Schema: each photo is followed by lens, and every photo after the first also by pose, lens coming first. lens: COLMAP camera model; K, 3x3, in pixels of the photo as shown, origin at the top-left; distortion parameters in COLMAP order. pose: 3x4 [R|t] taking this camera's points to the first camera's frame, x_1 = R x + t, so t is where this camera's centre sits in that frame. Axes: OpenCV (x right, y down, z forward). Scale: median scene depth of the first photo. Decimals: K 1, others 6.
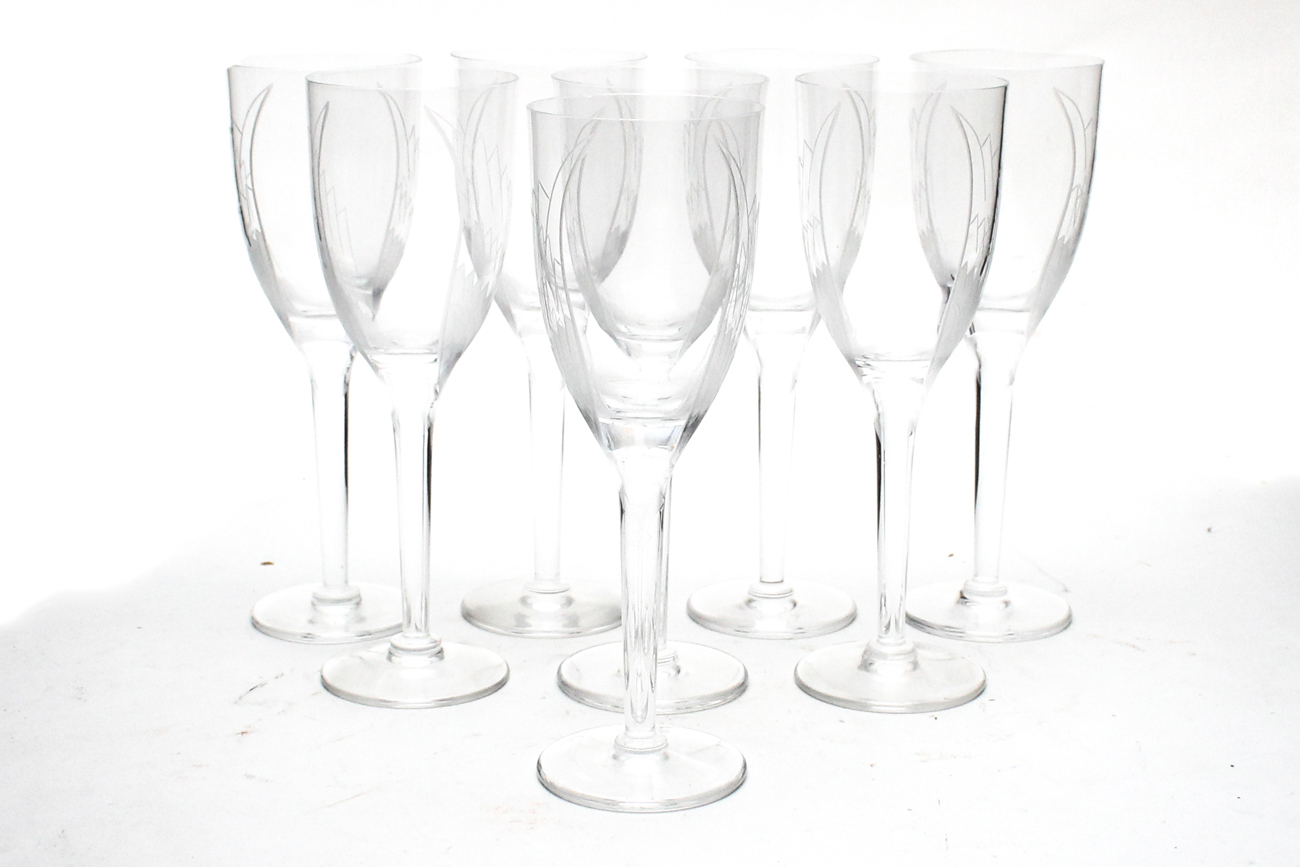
lens RADIAL K [[2311.9, 0, 650.0], [0, 2311.9, 433.5], [0, 0, 1]] dist [0.017993, 0.059916]
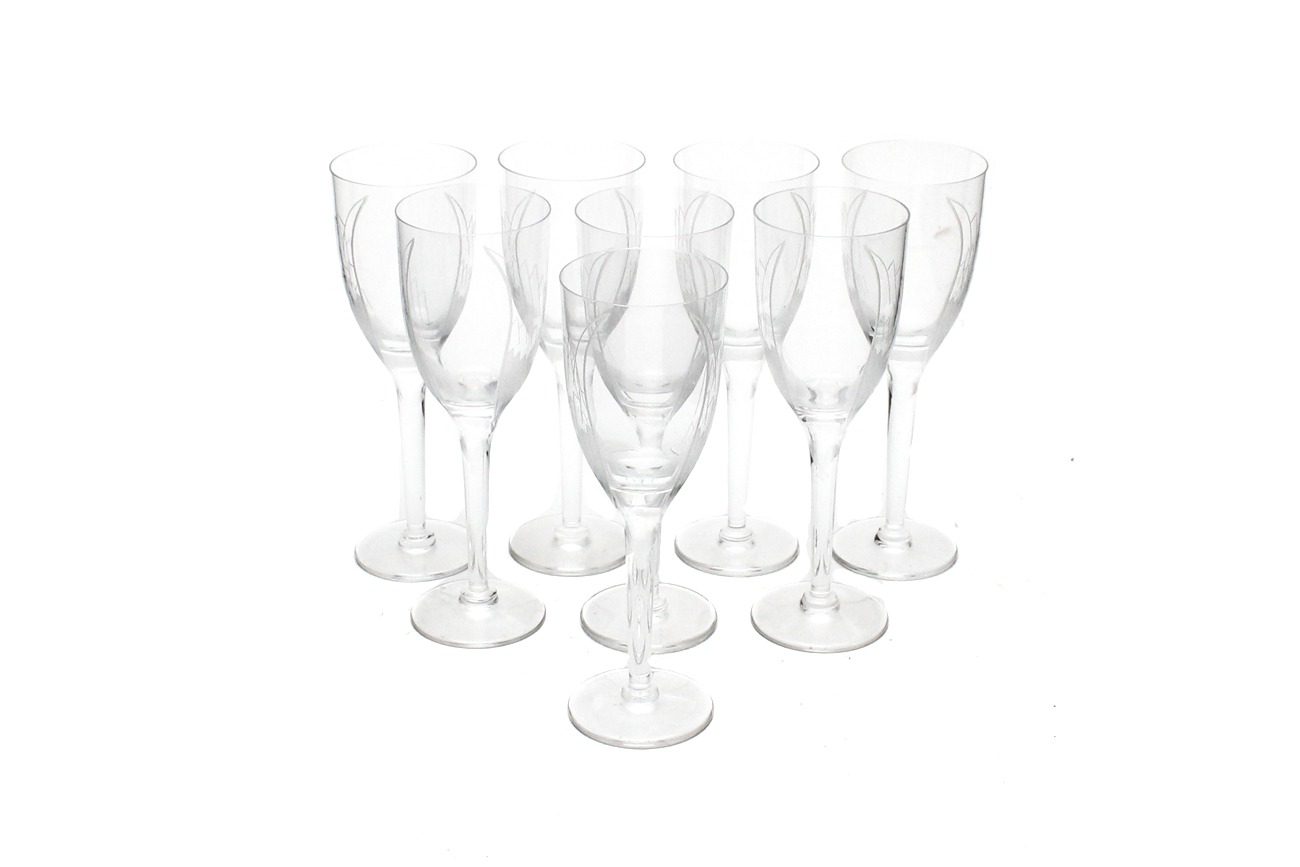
lens RADIAL K [[2311.9, 0, 650.0], [0, 2311.9, 433.5], [0, 0, 1]] dist [0.017993, 0.059916]
pose [[0.999997, 0.001797, -0.001775, 0.004094], [-0.001401, 0.979385, 0.201995, -0.280863], [0.002101, -0.201992, 0.979385, -0.341163]]
